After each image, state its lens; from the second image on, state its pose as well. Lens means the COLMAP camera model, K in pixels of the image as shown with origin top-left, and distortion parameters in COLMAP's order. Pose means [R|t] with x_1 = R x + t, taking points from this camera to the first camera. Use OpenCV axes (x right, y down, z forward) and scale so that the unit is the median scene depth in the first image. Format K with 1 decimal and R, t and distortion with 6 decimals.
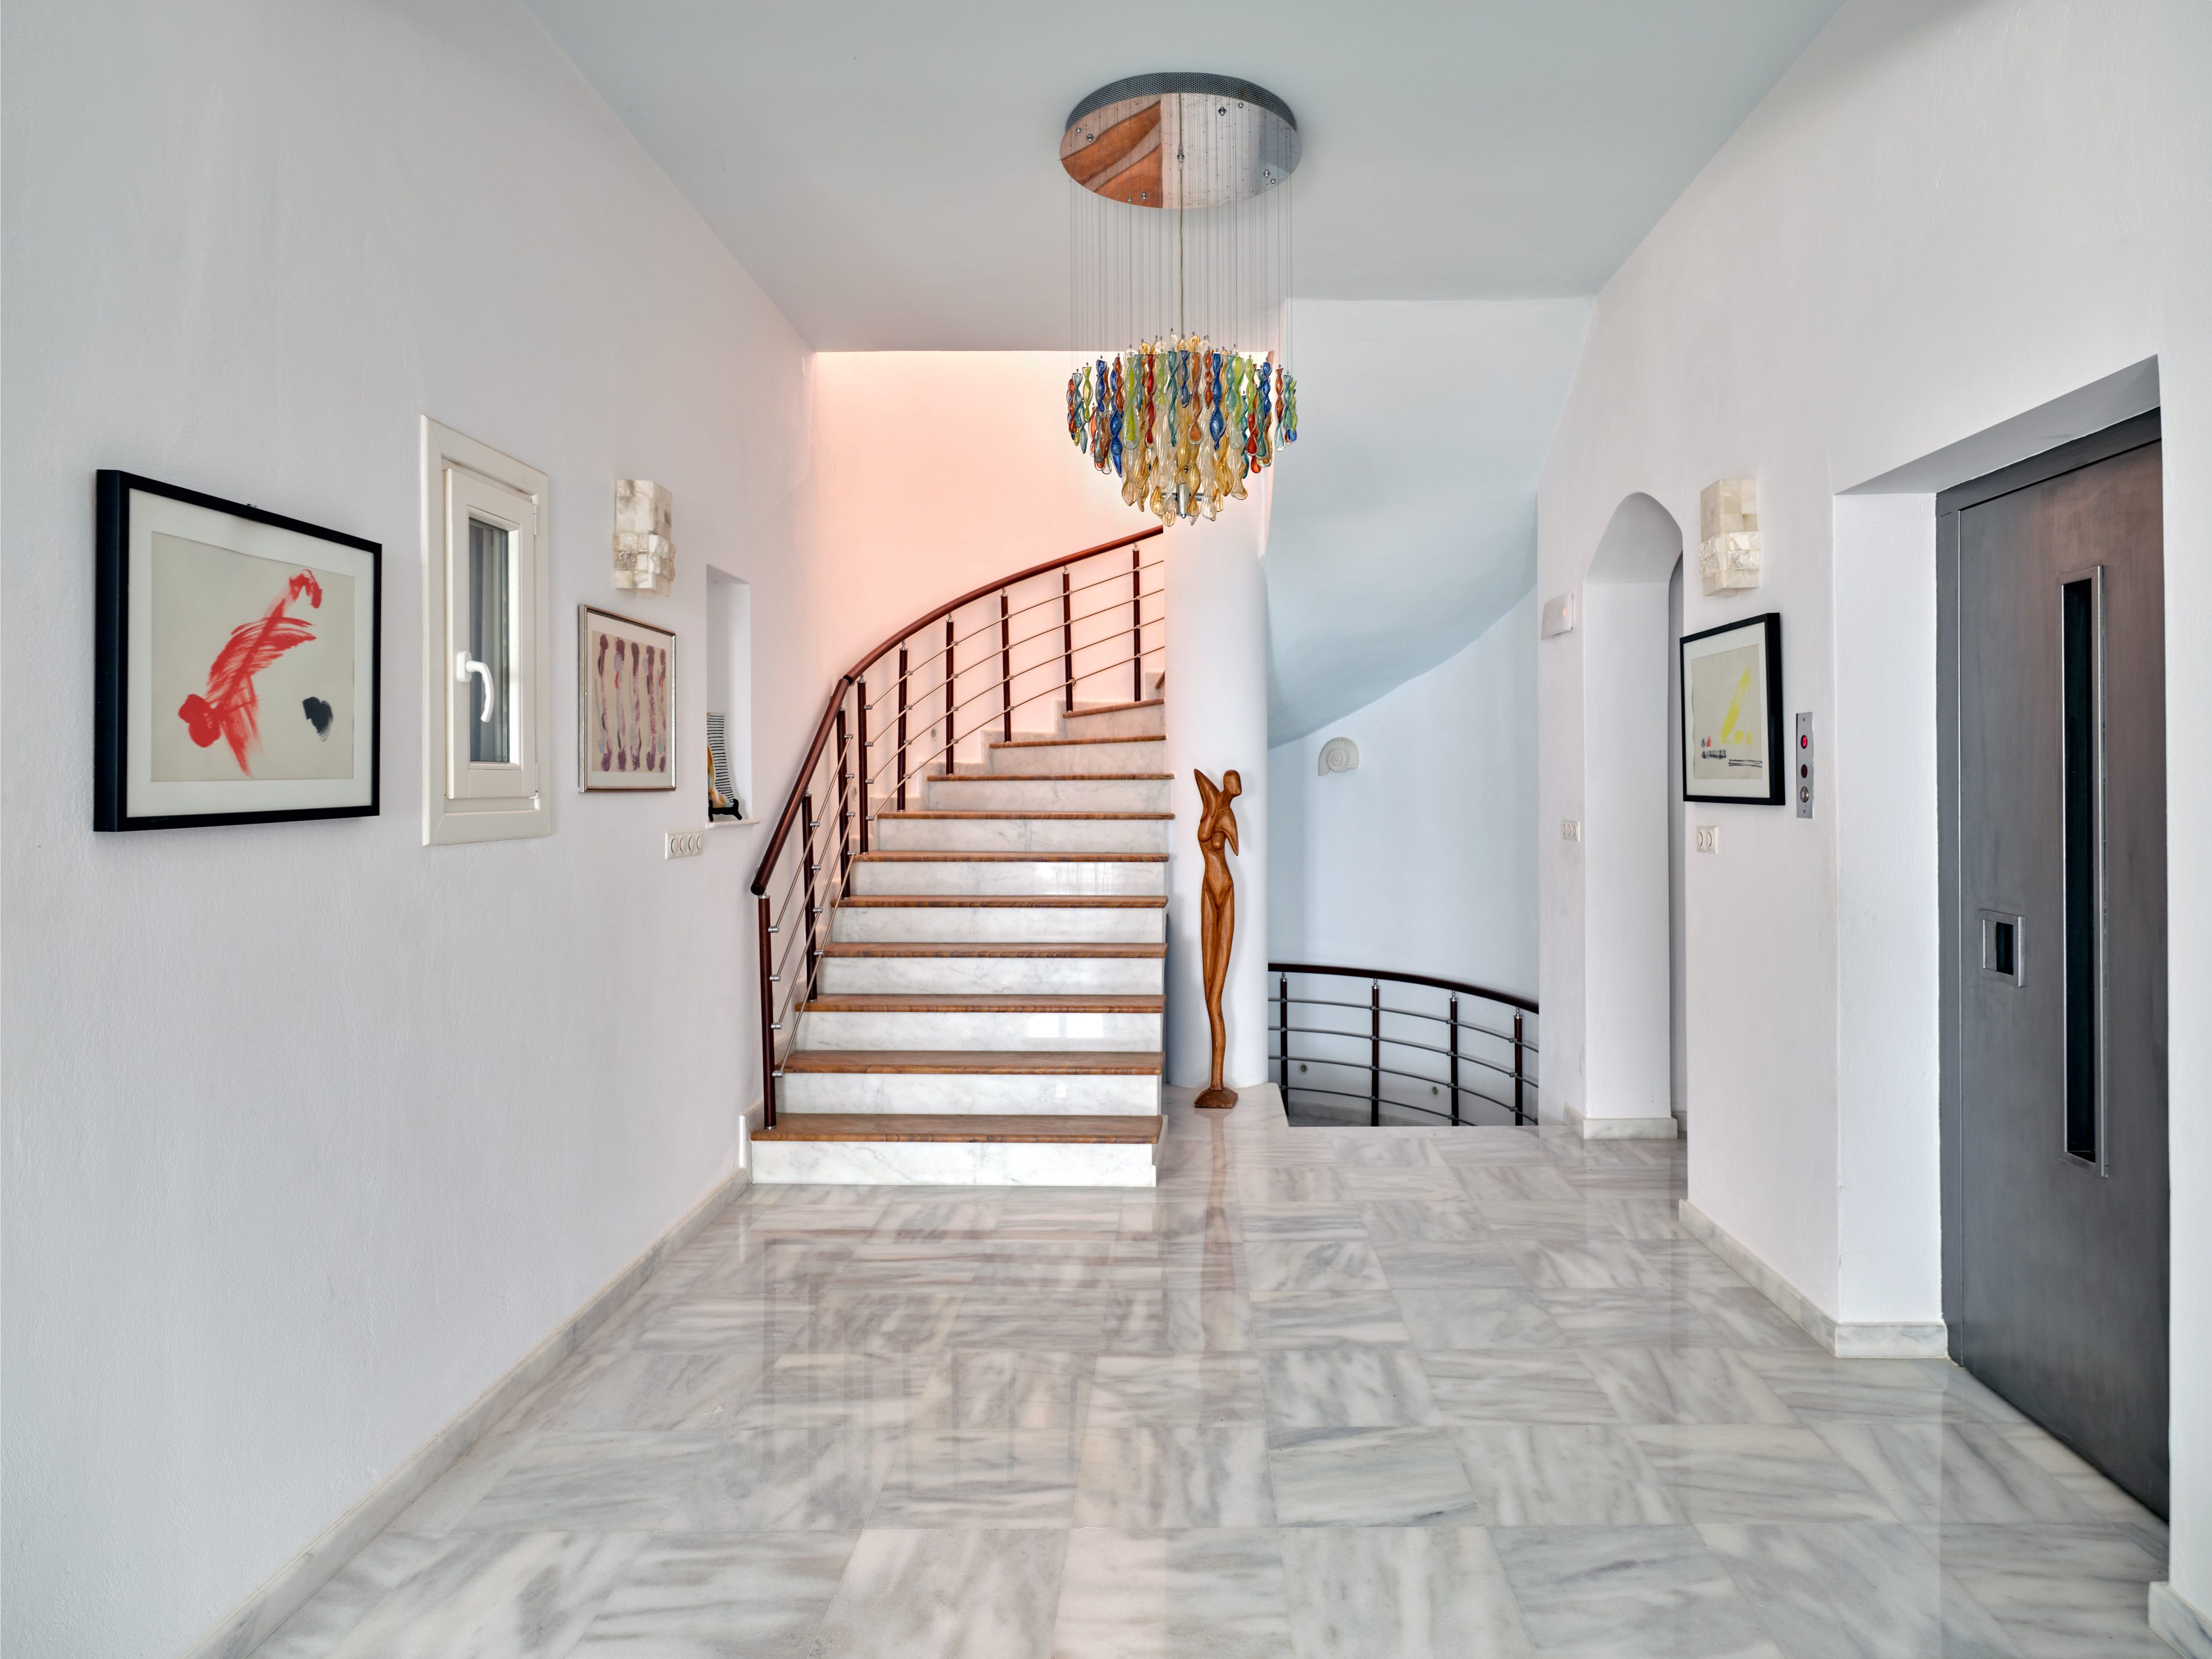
lens RADIAL K [[1355.4, 0, 1112.1], [0, 1355.4, 823.6], [0, 0, 1]] dist [-0.000231, -0.000011]
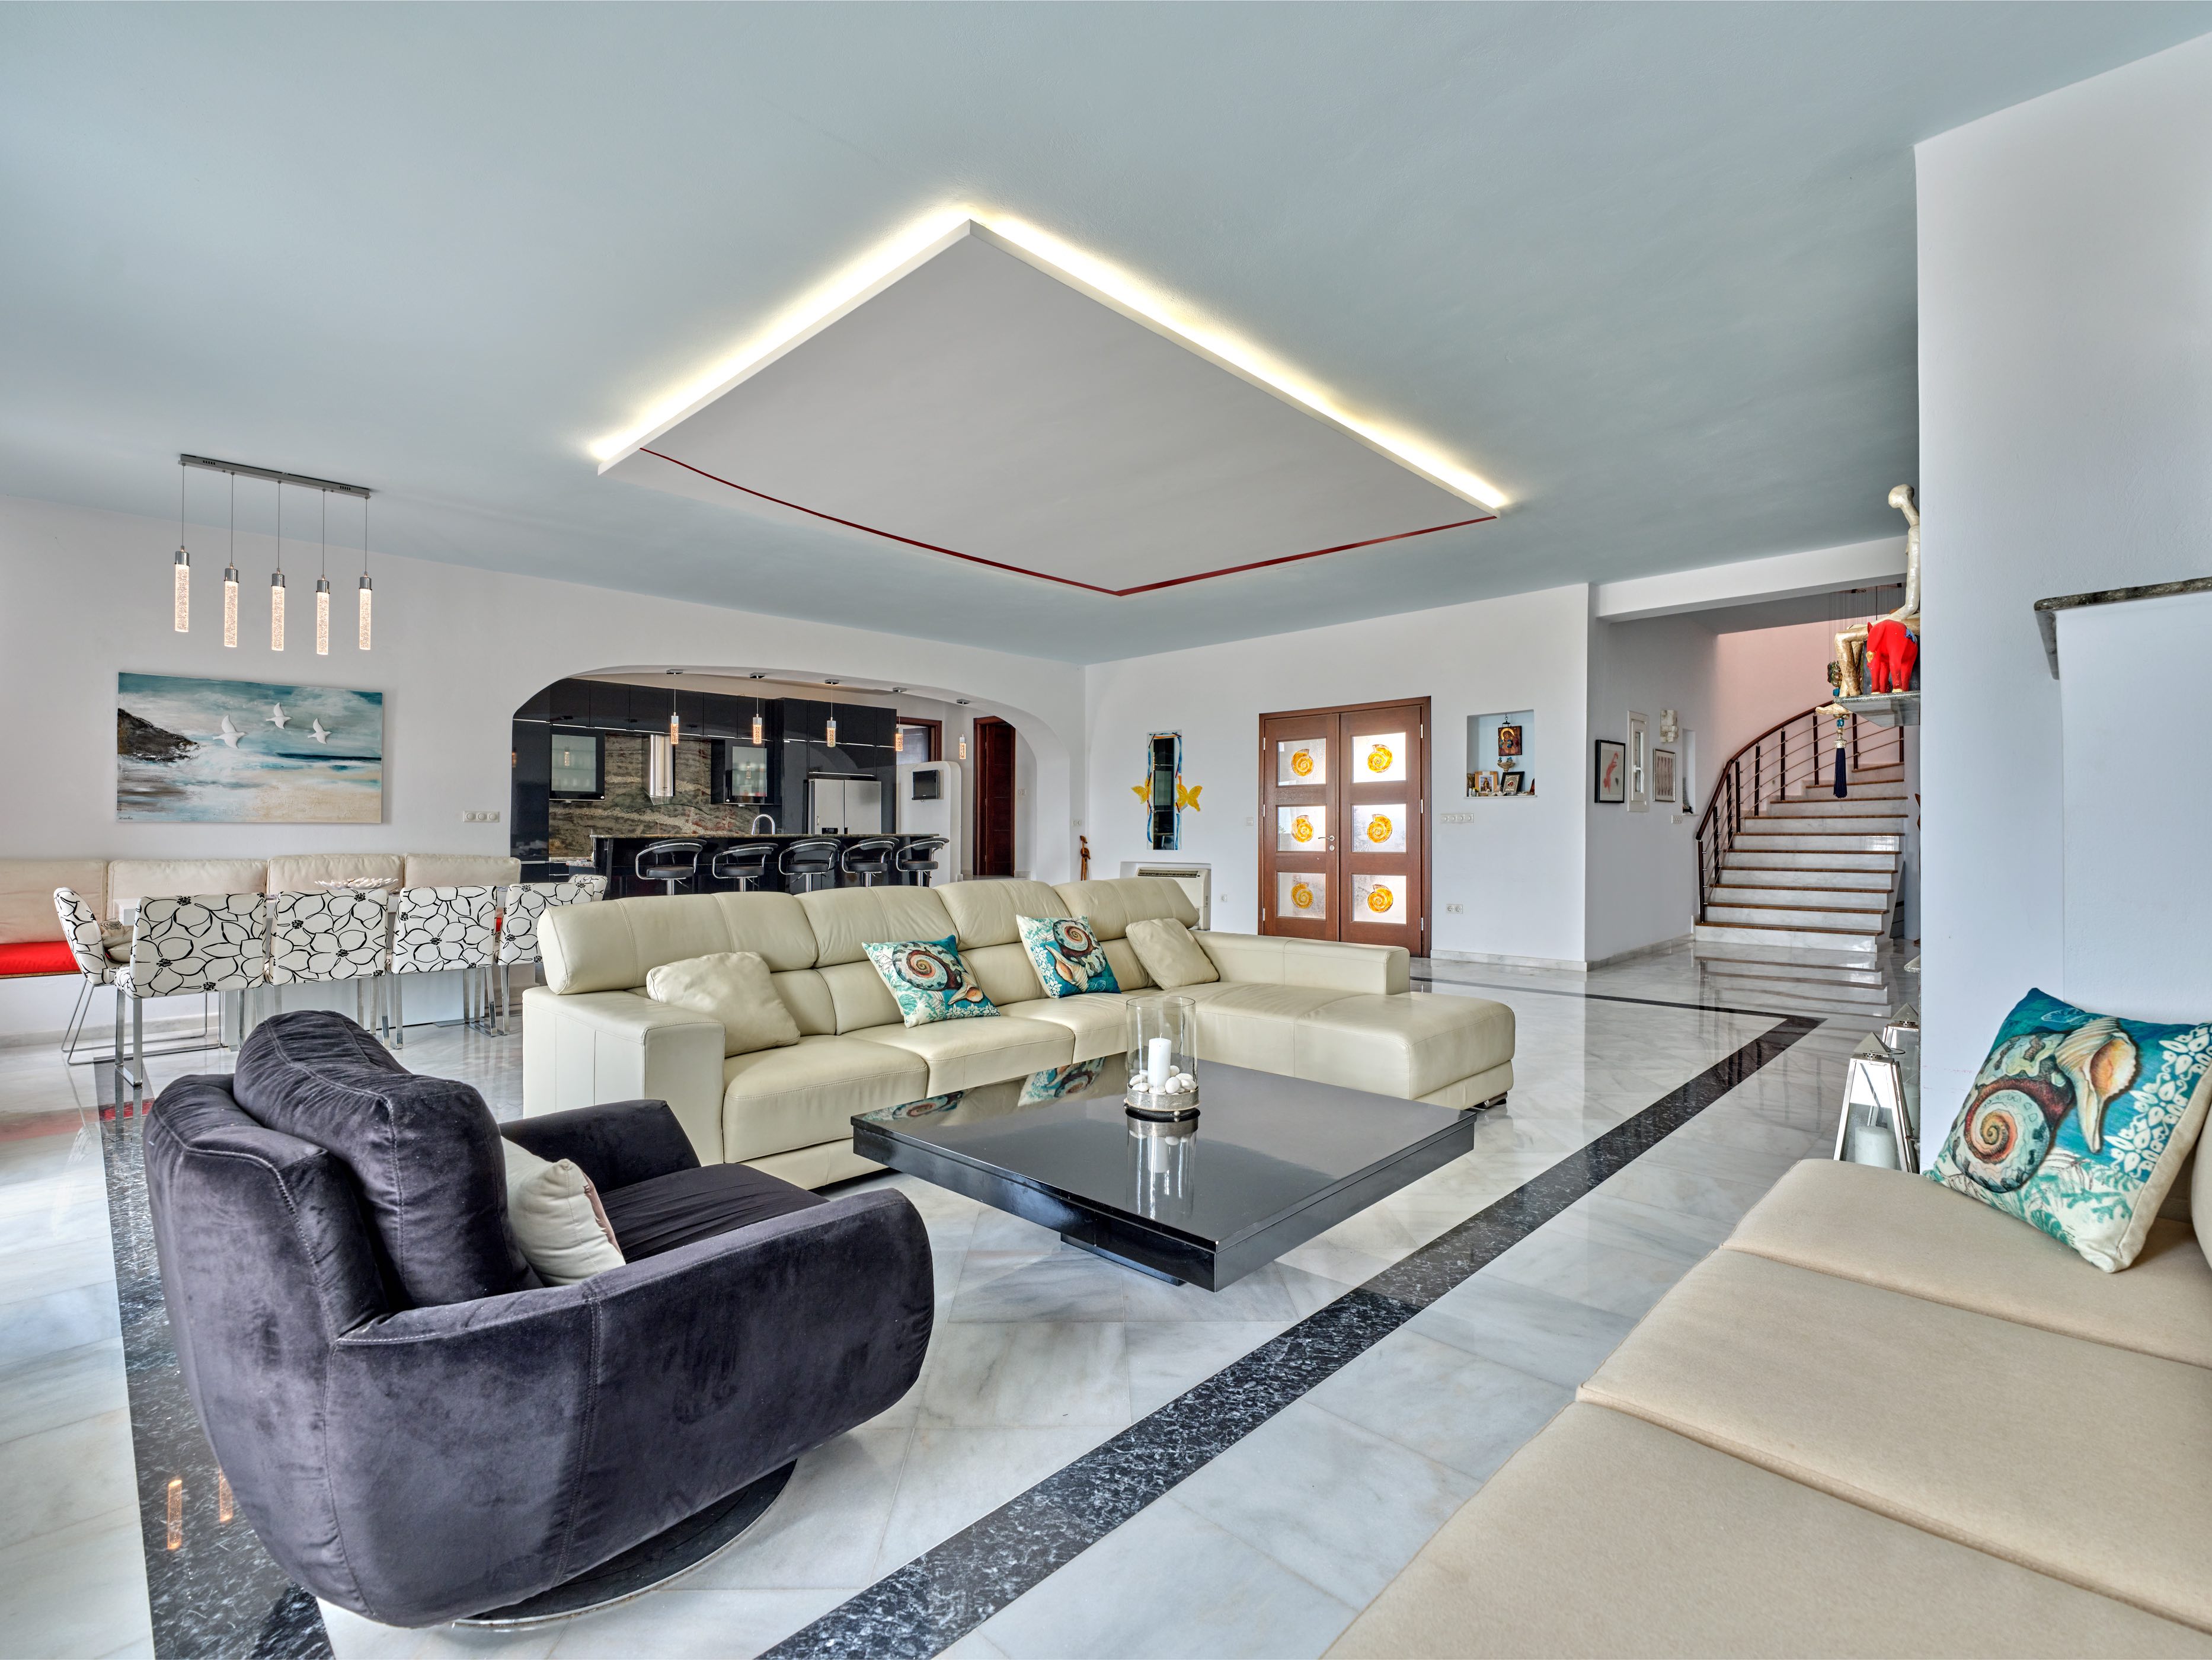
lens RADIAL K [[1016.4, 0, 1088.5], [0, 1016.4, 849.0], [0, 0, 1]] dist [0.003175, 0.000135]
pose [[0.745946, 0.003183, -0.665999, 0.170370], [-0.013209, 0.999863, -0.010017, 0.089548], [0.665876, 0.016269, 0.745885, -1.190403]]
